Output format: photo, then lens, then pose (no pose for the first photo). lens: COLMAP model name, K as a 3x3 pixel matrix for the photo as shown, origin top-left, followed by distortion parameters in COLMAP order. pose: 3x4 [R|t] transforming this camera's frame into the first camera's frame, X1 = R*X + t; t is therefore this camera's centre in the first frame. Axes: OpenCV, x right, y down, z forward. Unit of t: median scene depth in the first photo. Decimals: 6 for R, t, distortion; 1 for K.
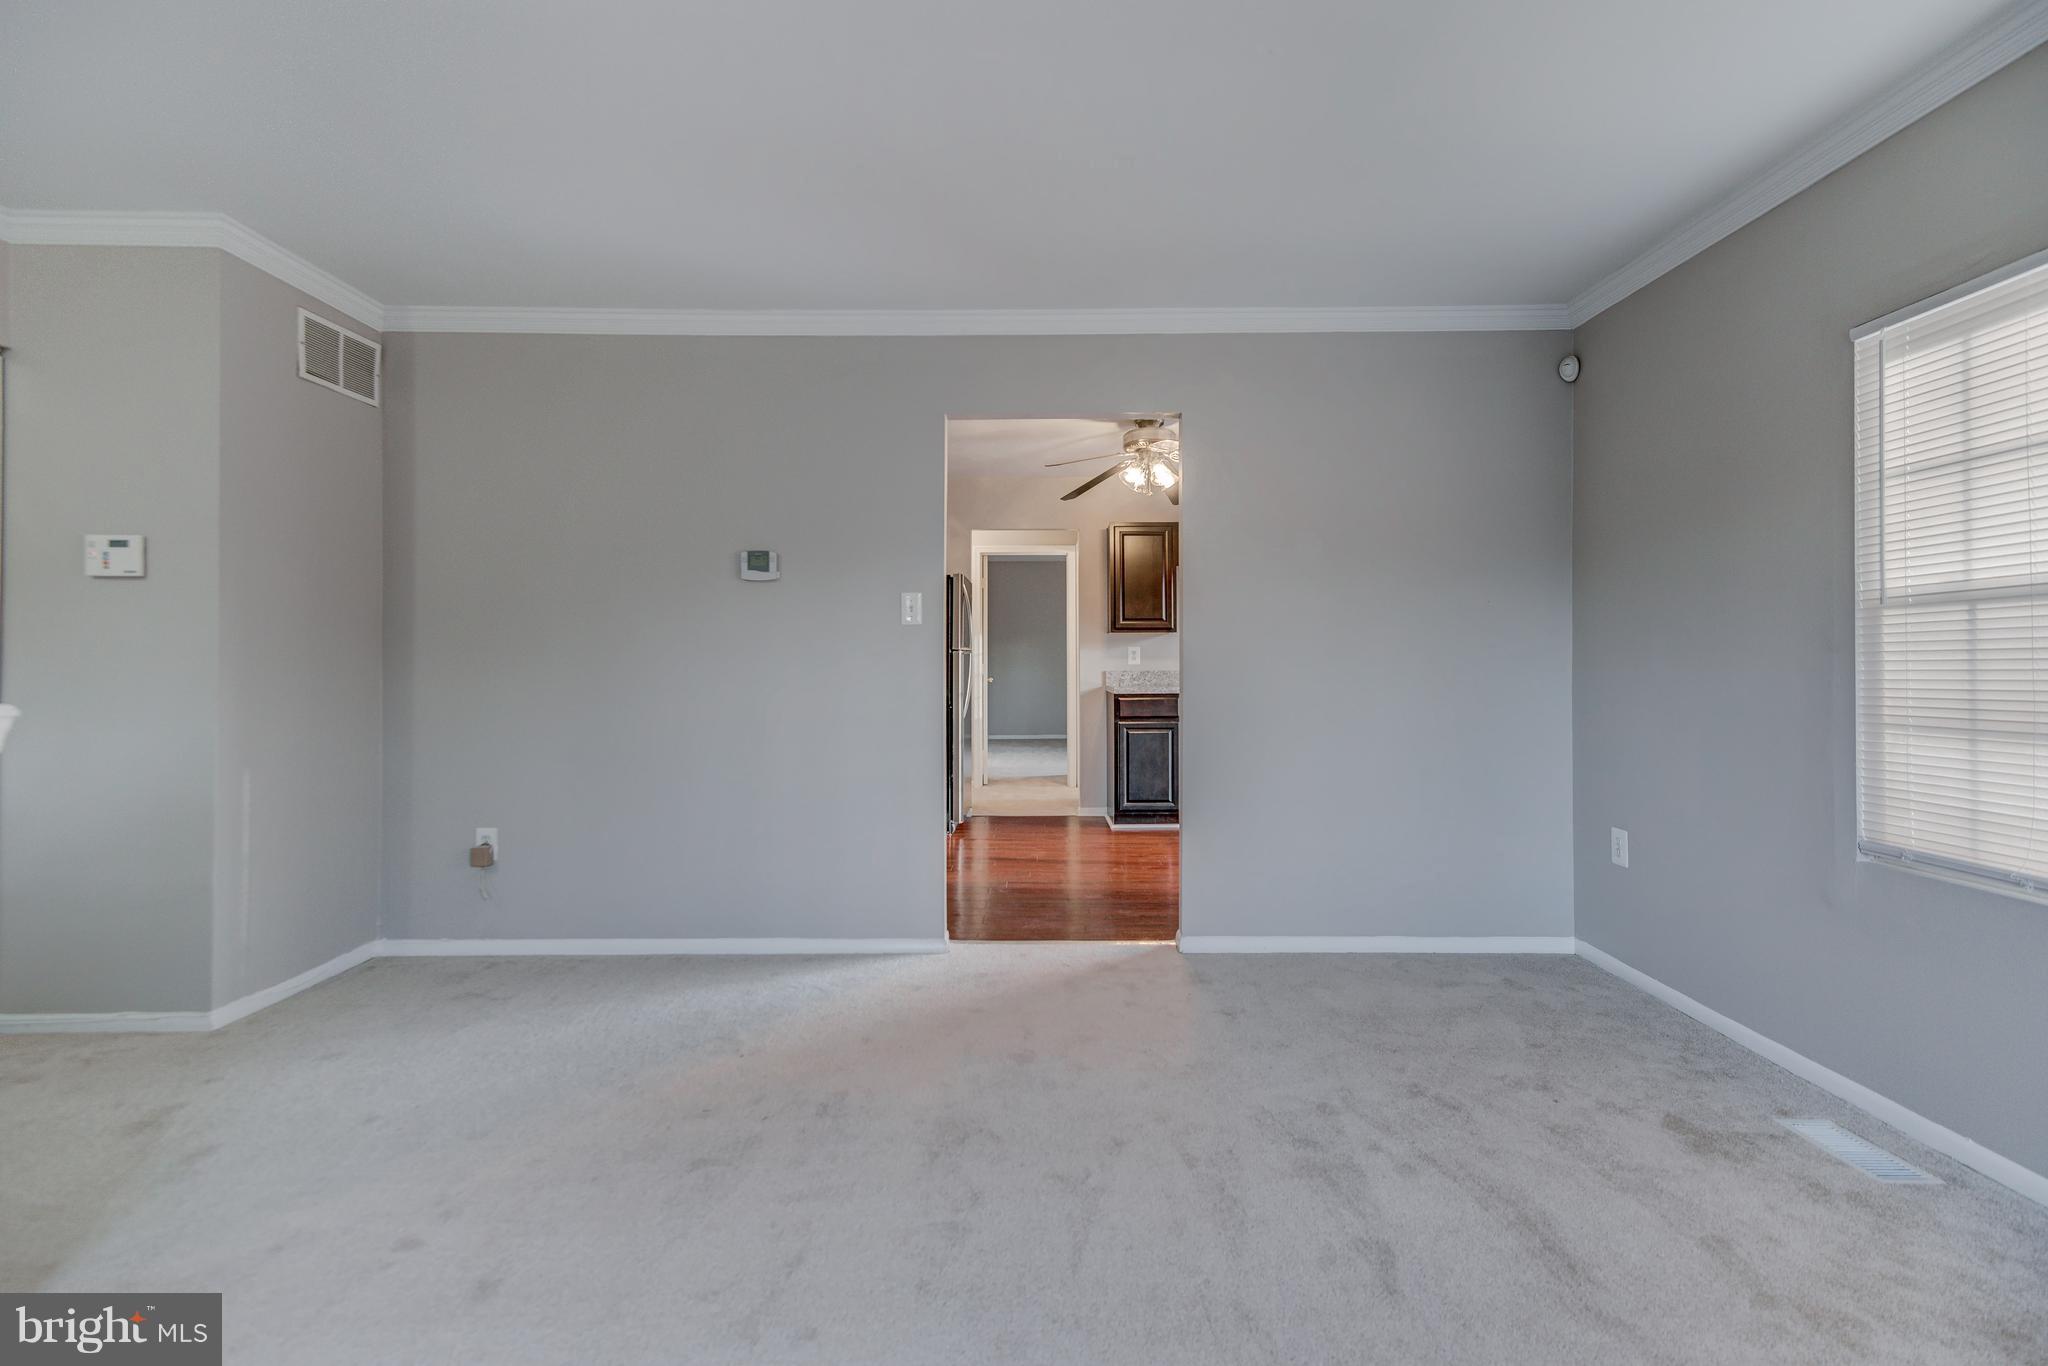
lens RADIAL K [[959.7, 0, 1029.2], [0, 959.7, 648.8], [0, 0, 1]] dist [0.026500, 0.000306]
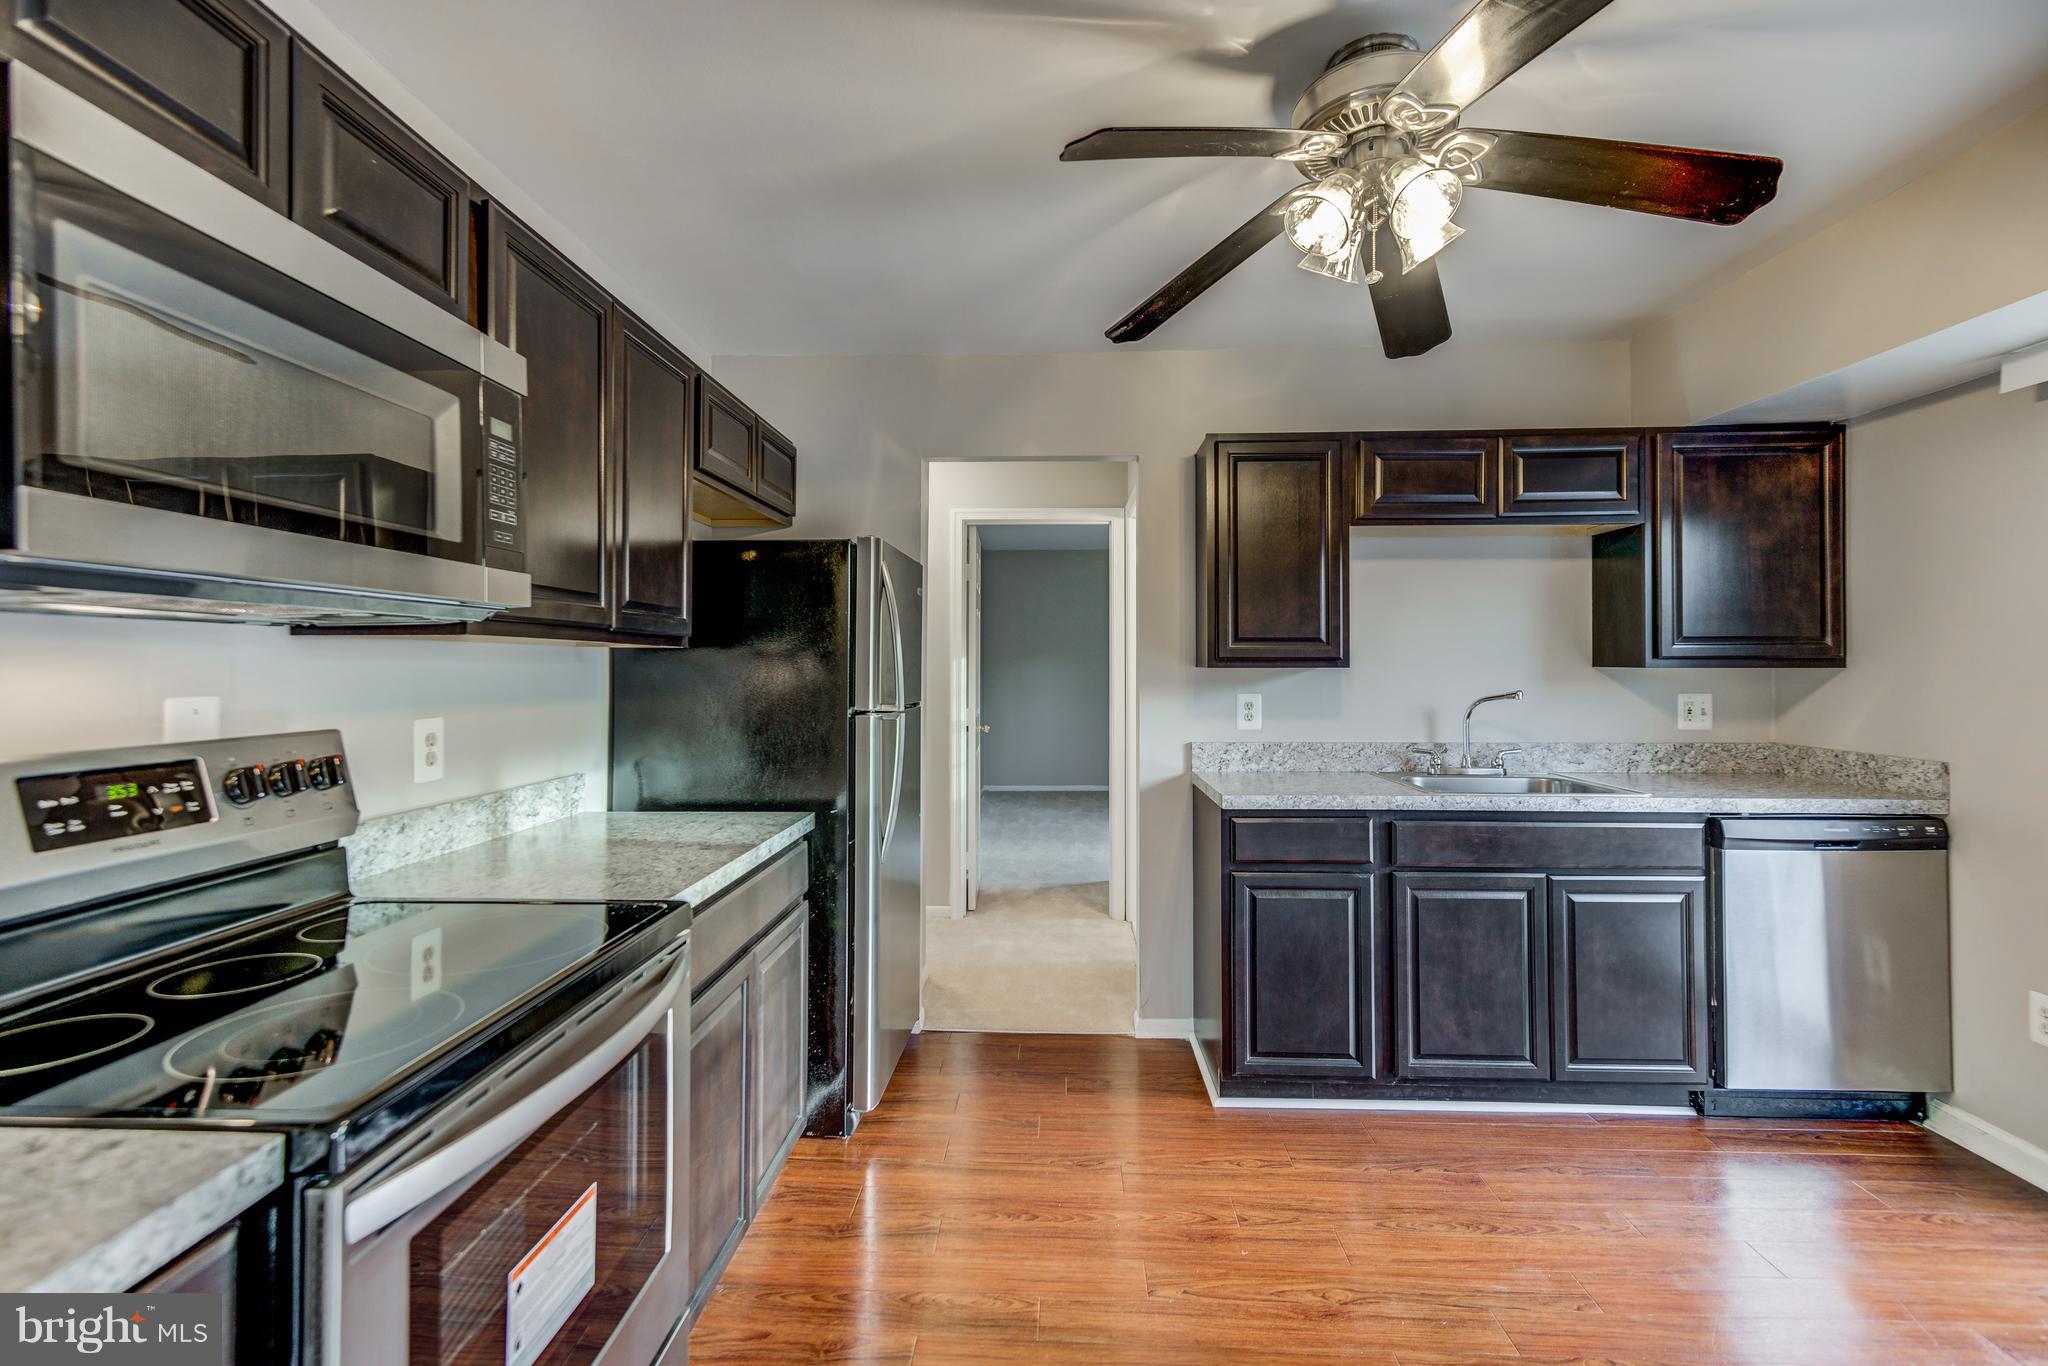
lens RADIAL K [[959.7, 0, 1029.2], [0, 959.7, 648.8], [0, 0, 1]] dist [0.026500, 0.000306]
pose [[0.999499, 0.000967, -0.031650, 0.012325], [-0.001201, 0.999972, -0.007374, -0.022127], [0.031642, 0.007408, 0.999472, 0.517319]]
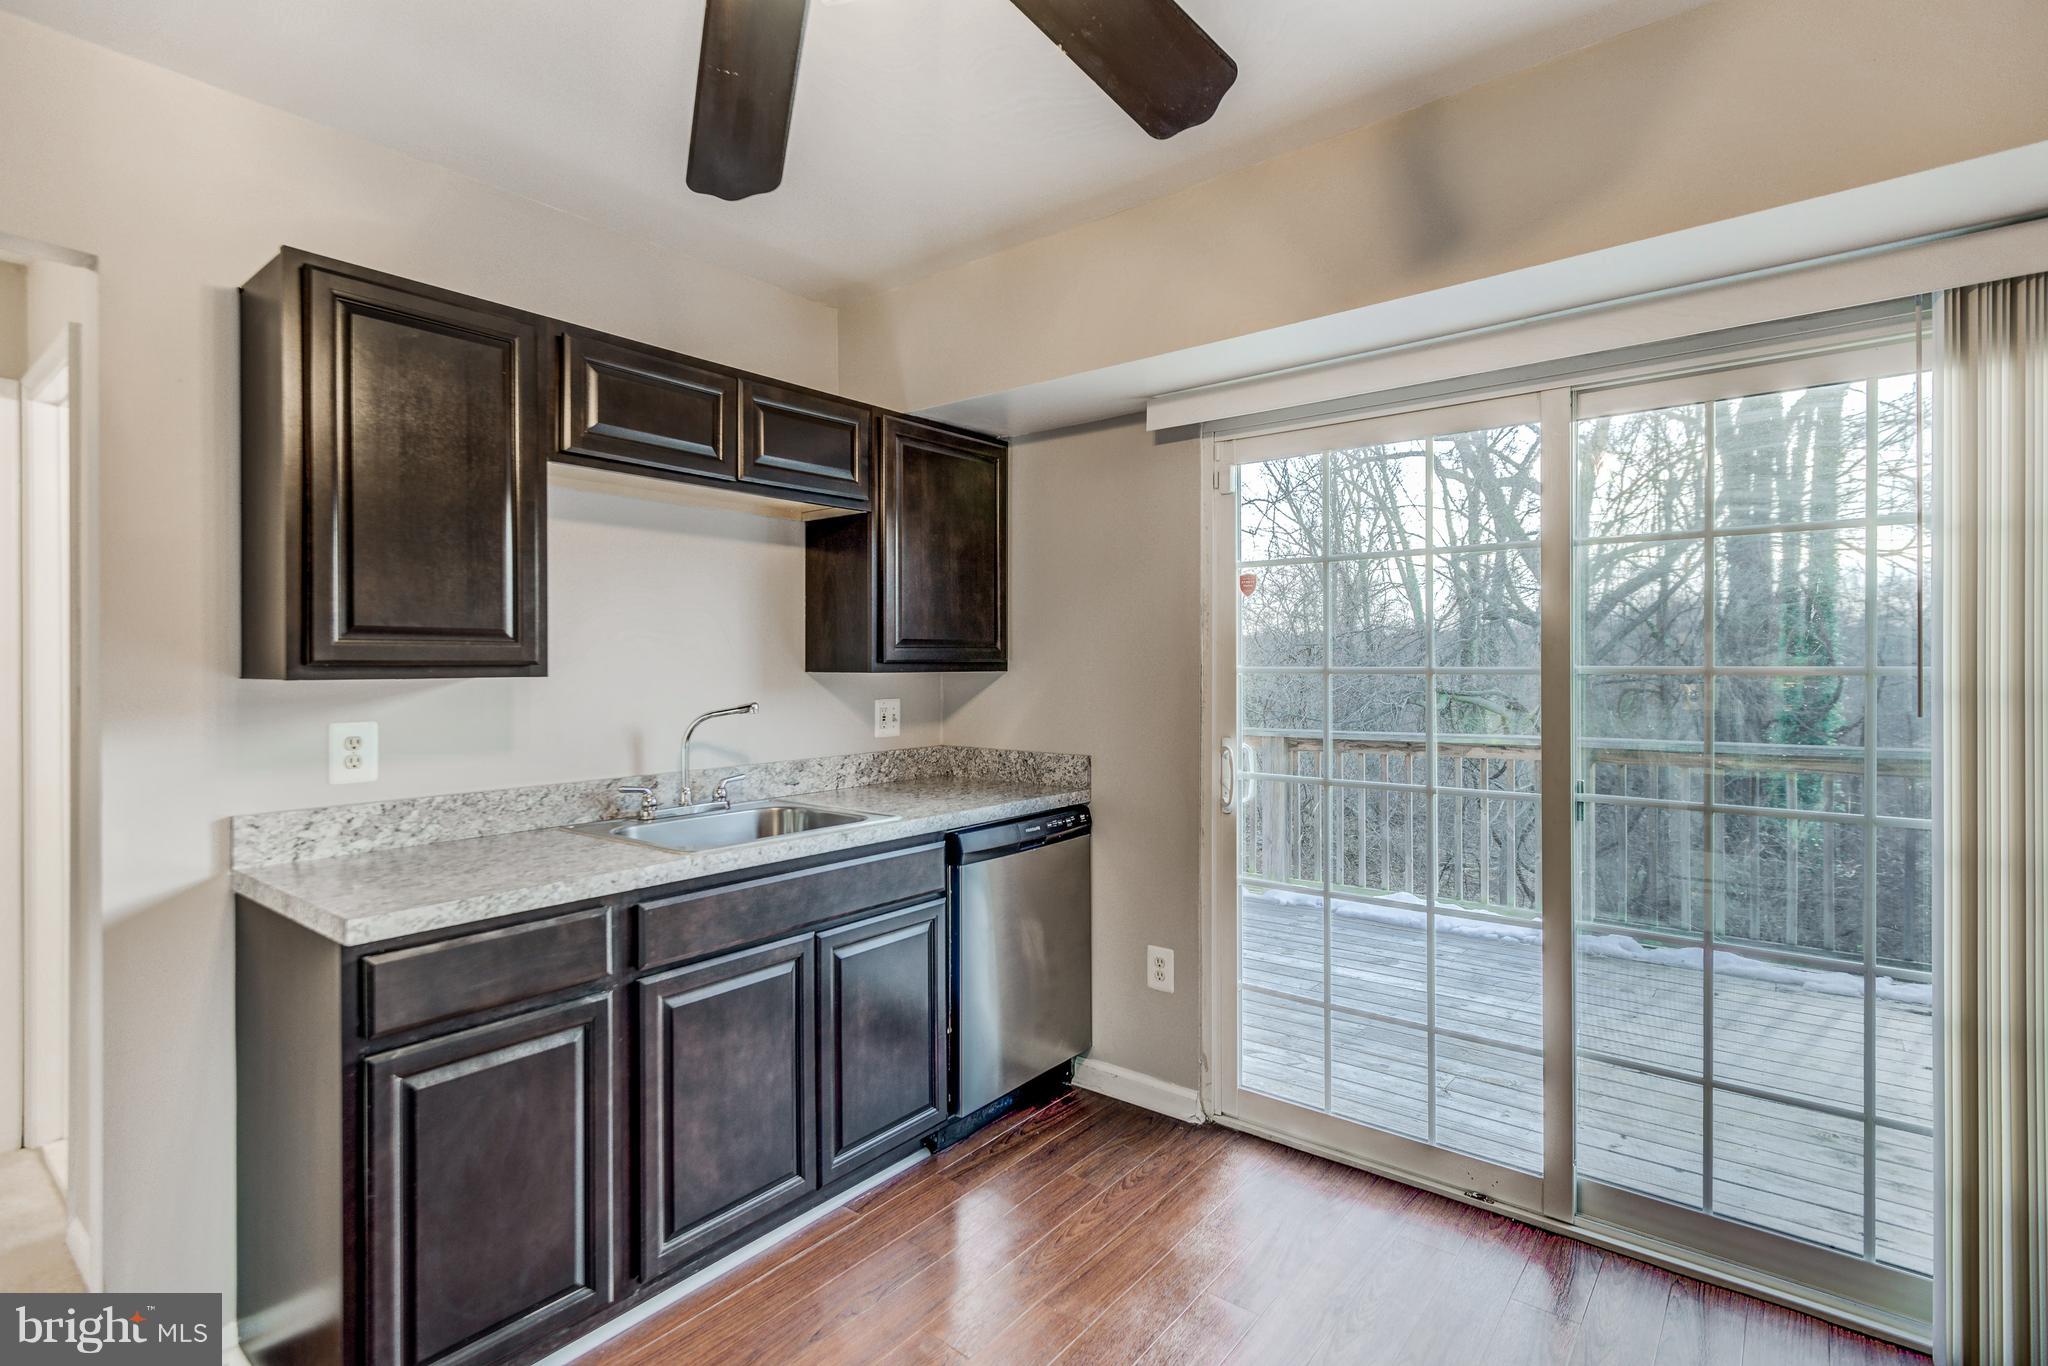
lens RADIAL K [[983.8, 0, 1019.0], [0, 983.8, 668.6], [0, 0, 1]] dist [0.011611, 0.000120]
pose [[0.630808, -0.003187, 0.775932, 0.003647], [-0.005168, 0.999952, 0.008308, -0.022713], [-0.775922, -0.009251, 0.630762, 0.671285]]
